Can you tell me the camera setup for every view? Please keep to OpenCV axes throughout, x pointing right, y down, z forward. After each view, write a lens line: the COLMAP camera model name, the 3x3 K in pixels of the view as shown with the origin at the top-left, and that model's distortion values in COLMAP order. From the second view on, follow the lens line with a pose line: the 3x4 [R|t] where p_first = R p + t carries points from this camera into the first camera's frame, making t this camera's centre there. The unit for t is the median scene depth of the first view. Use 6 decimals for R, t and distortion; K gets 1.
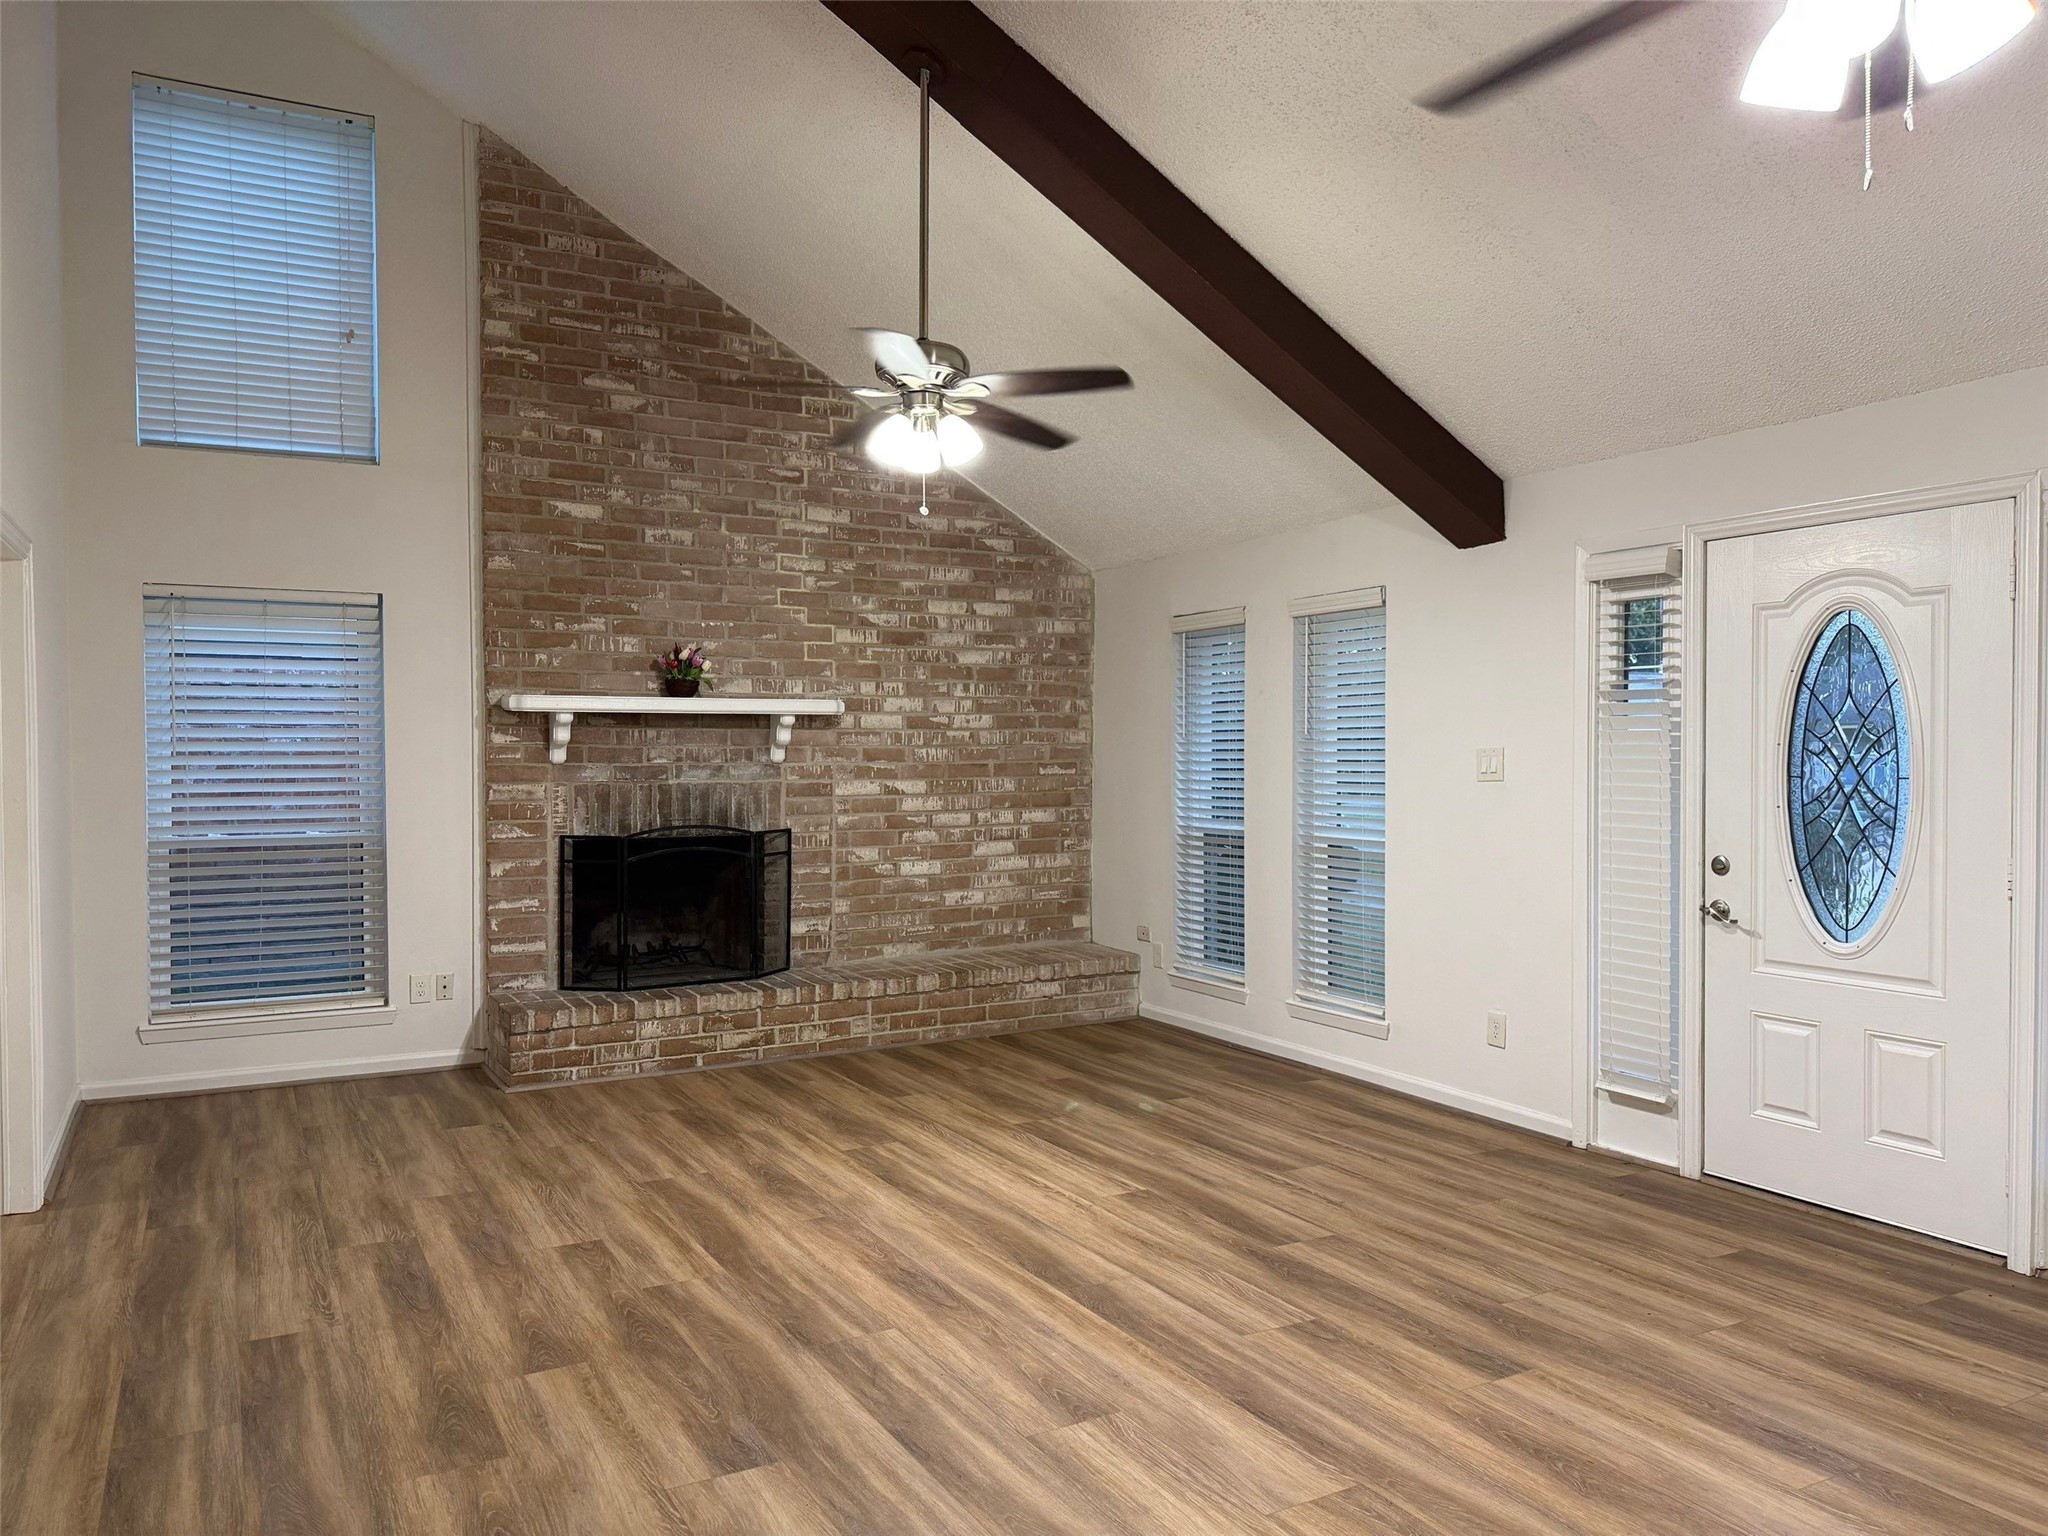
lens RADIAL K [[1432.2, 0, 1023.0], [0, 1432.2, 778.1], [0, 0, 1]] dist [0.185971, -0.371933]
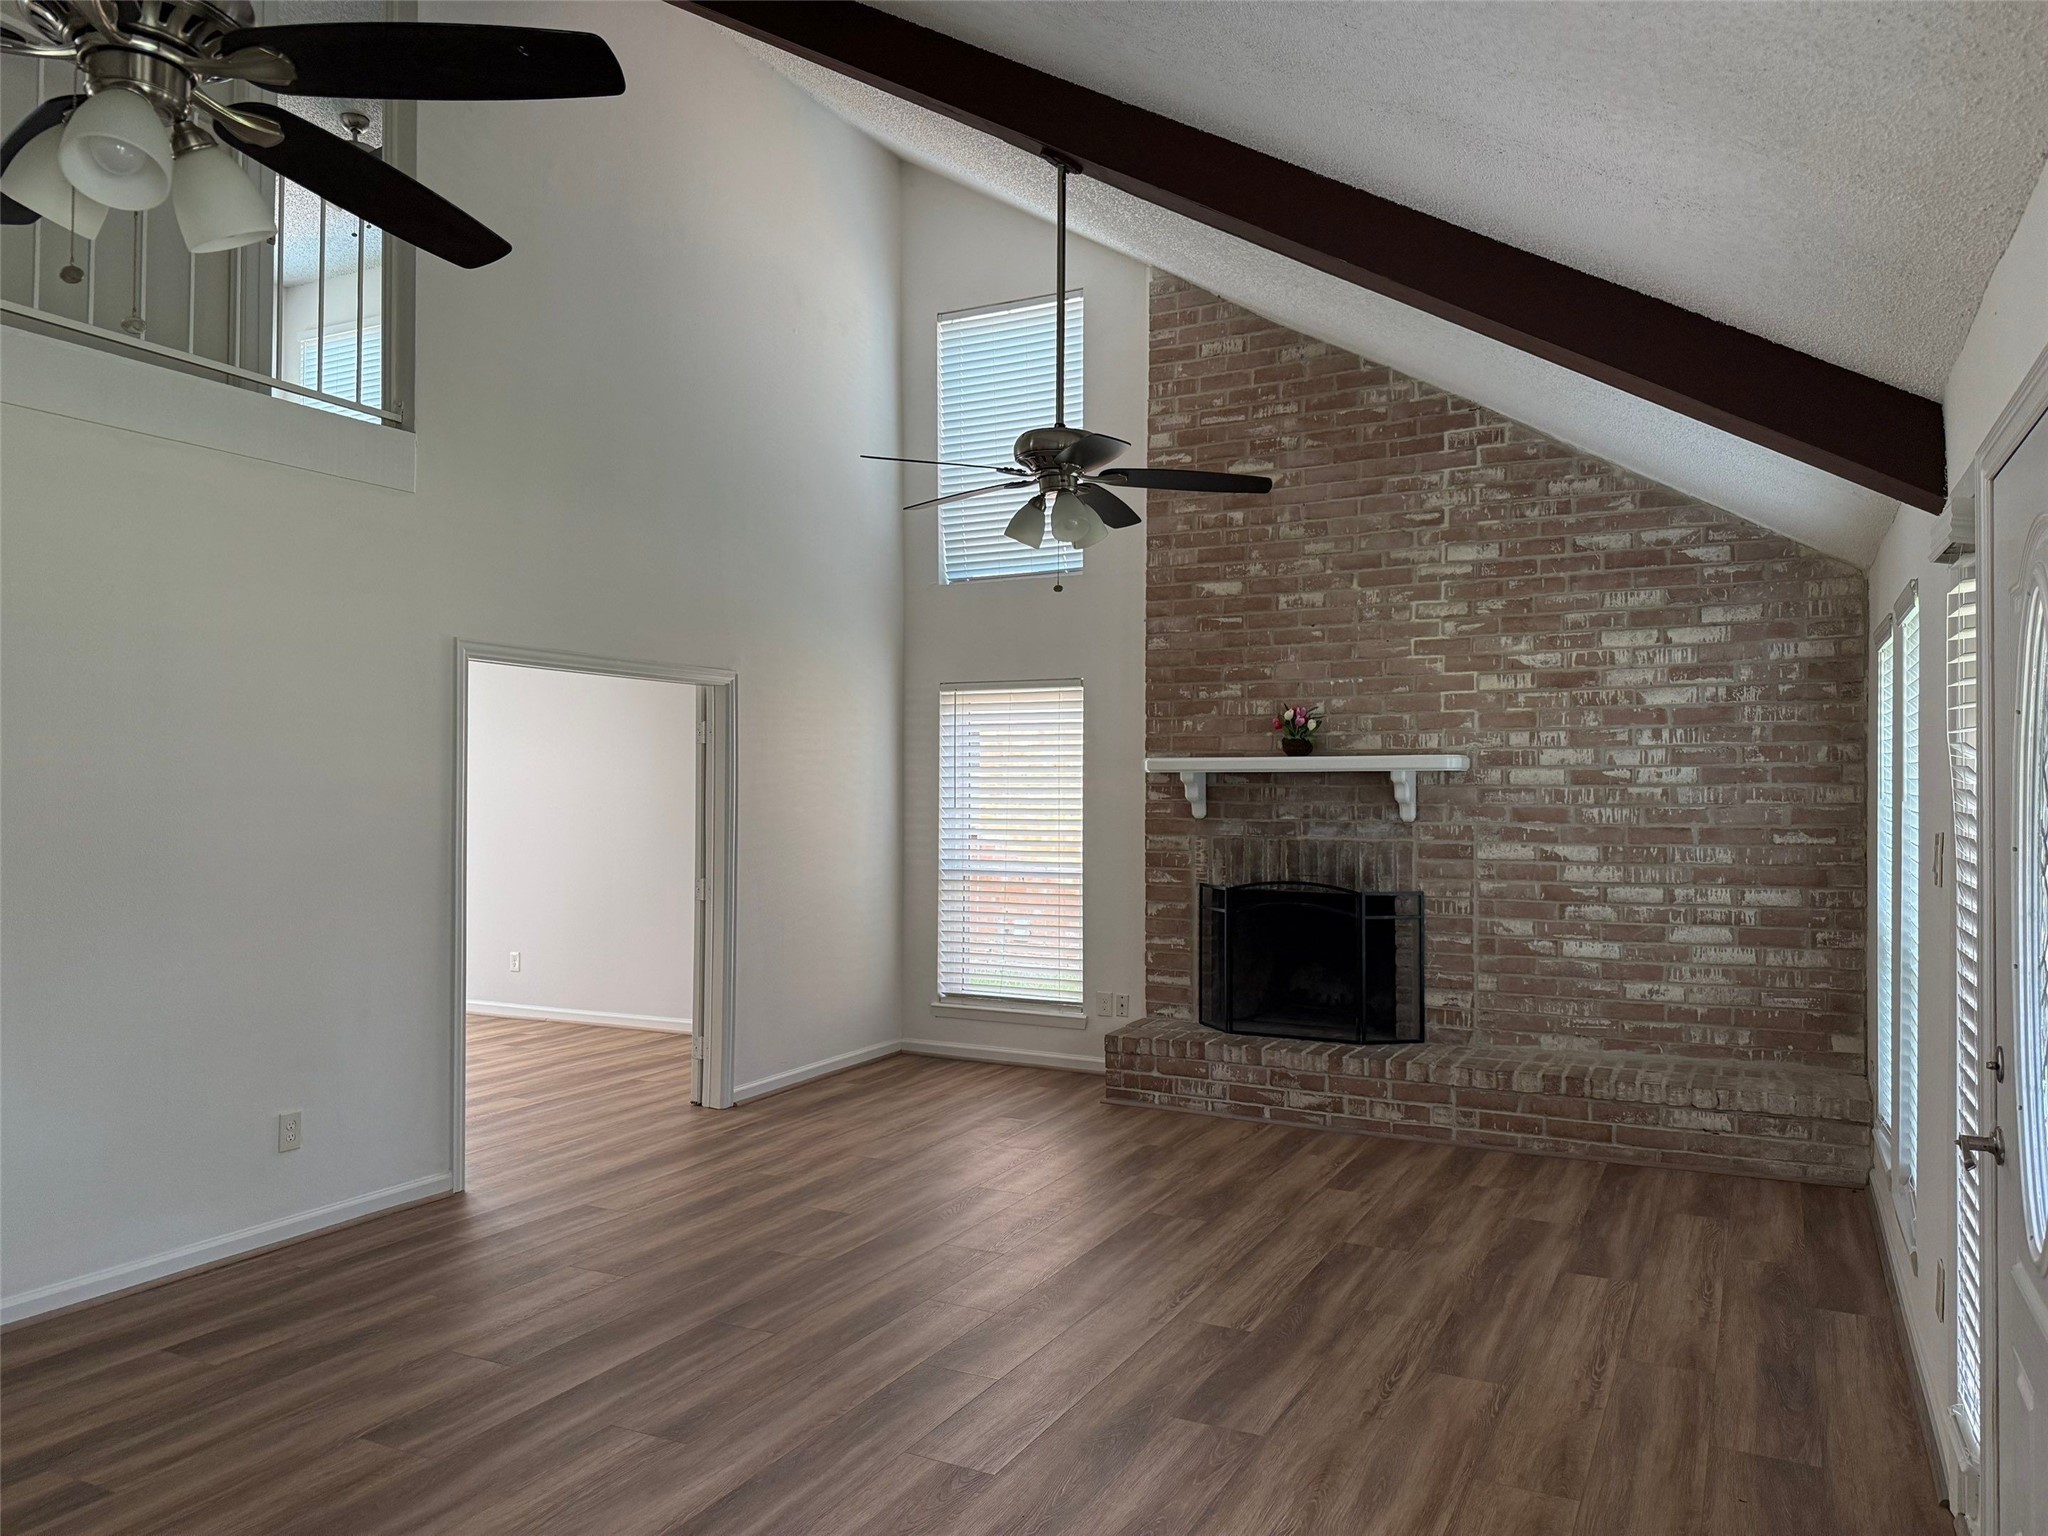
lens RADIAL K [[1432.2, 0, 1023.0], [0, 1432.2, 778.1], [0, 0, 1]] dist [0.185971, -0.371933]
pose [[0.559474, -0.001045, -0.828847, 0.487560], [-0.017254, 0.999768, -0.012907, -0.022992], [0.828668, 0.021522, 0.559326, 0.258079]]
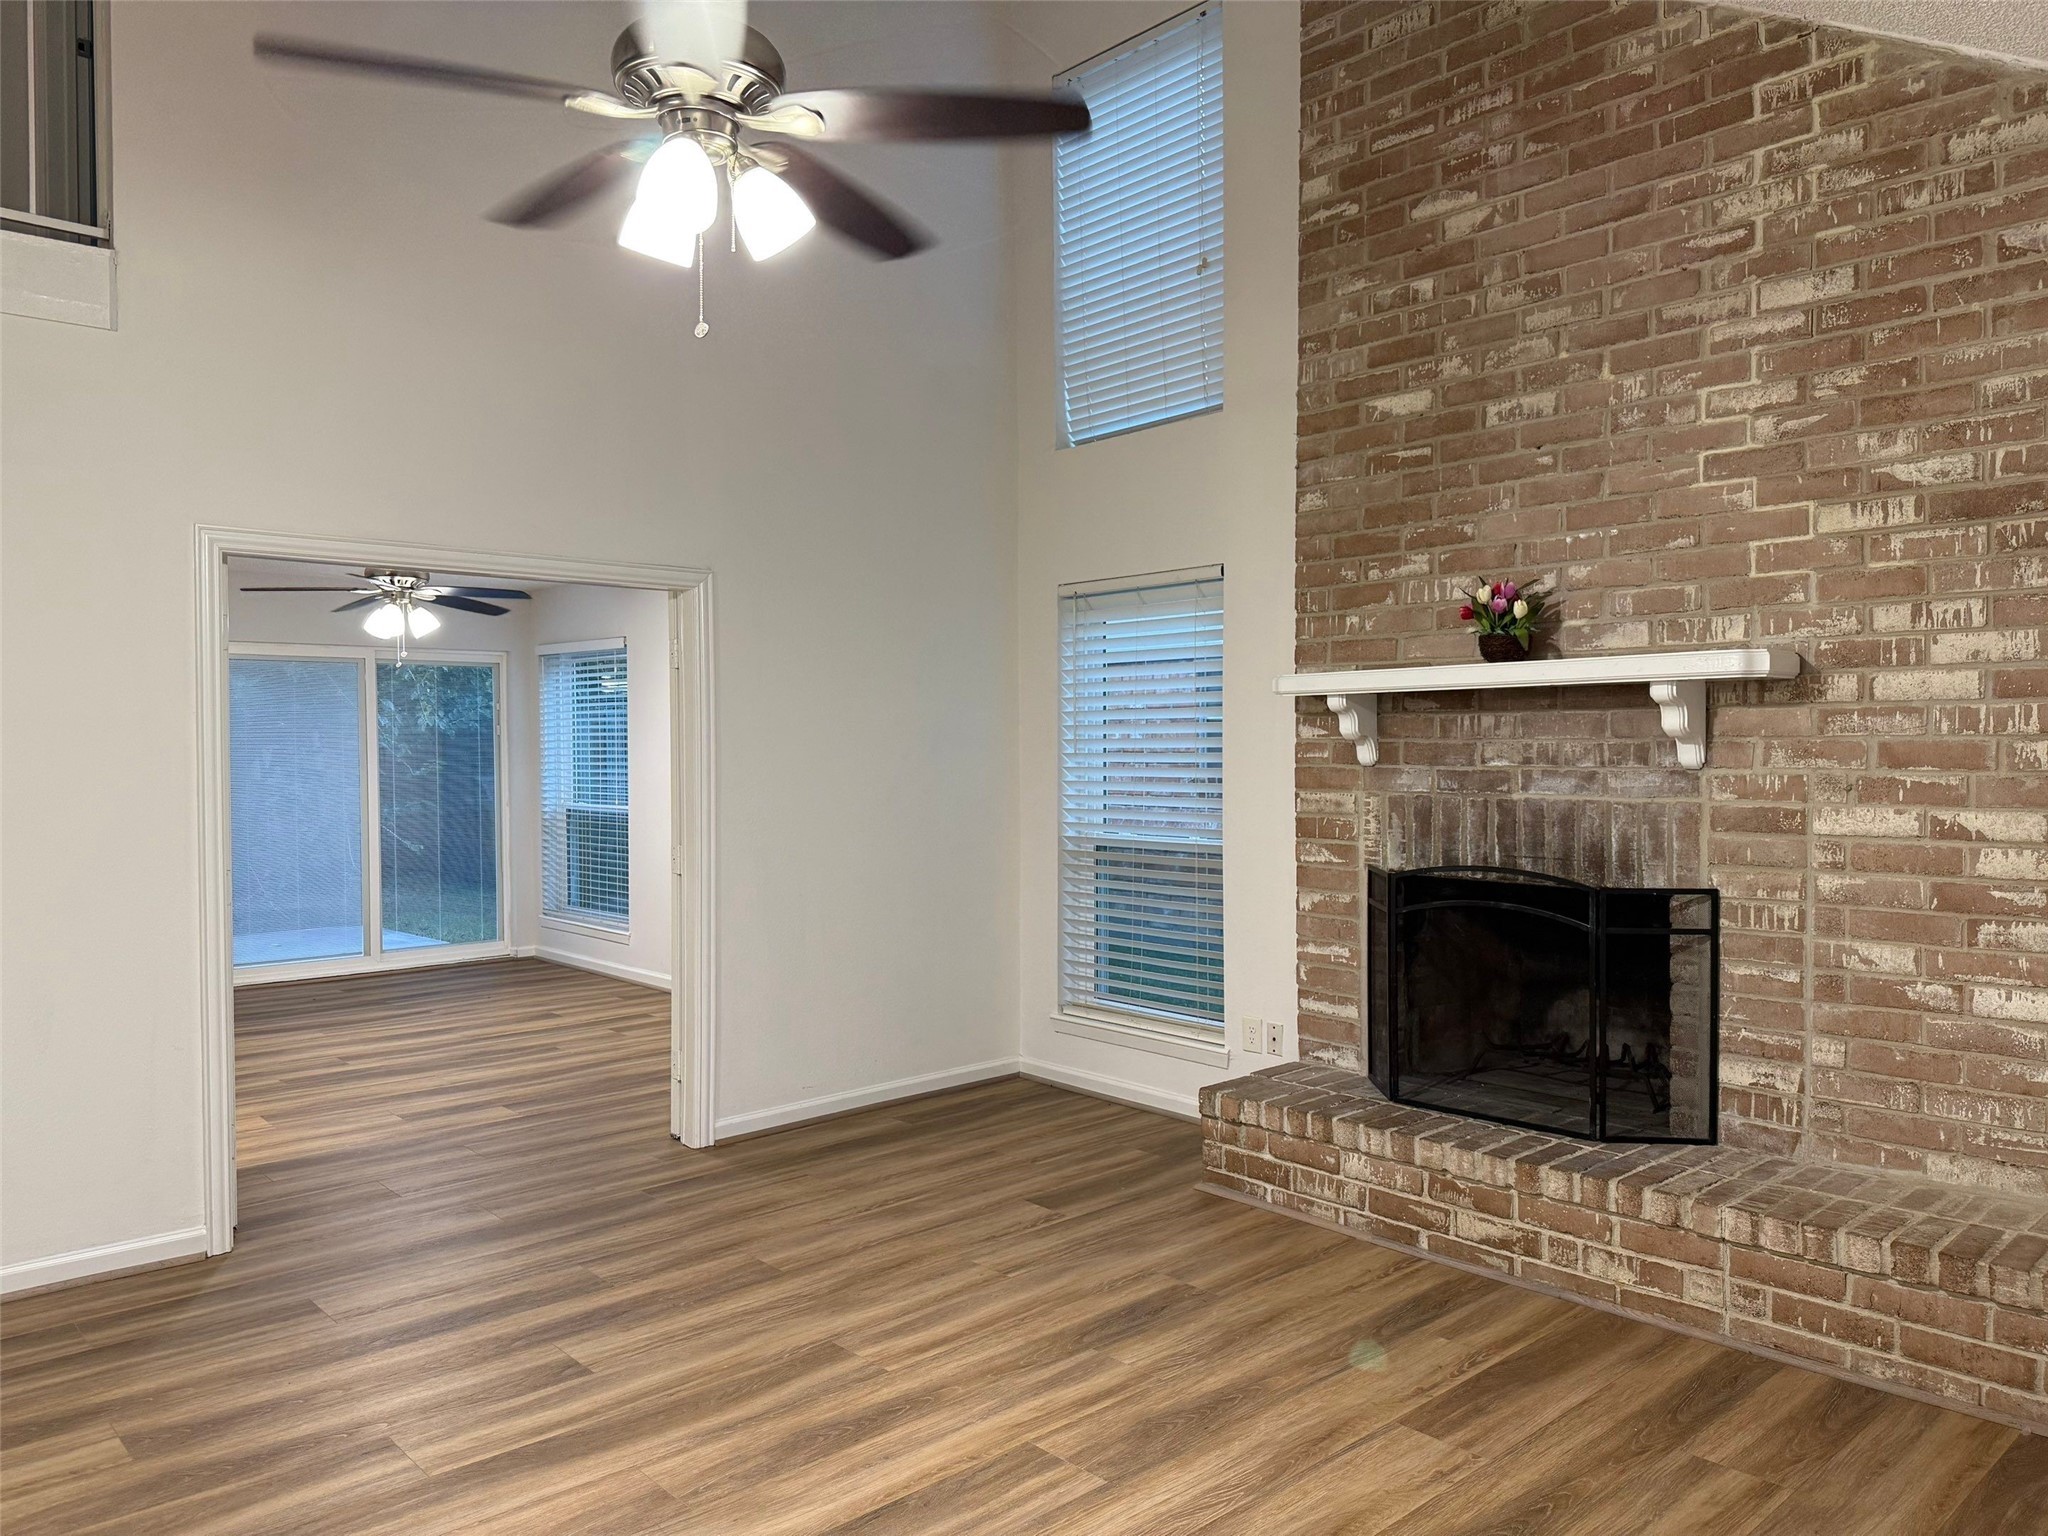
lens RADIAL K [[1460.1, 0, 1018.1], [0, 1460.1, 773.8], [0, 0, 1]] dist [0.004050, -0.004053]
pose [[0.232723, 0.023752, -0.972253, 0.321601], [-0.009646, 0.999709, 0.022114, -0.018865], [0.972495, 0.004232, 0.232884, 0.626457]]
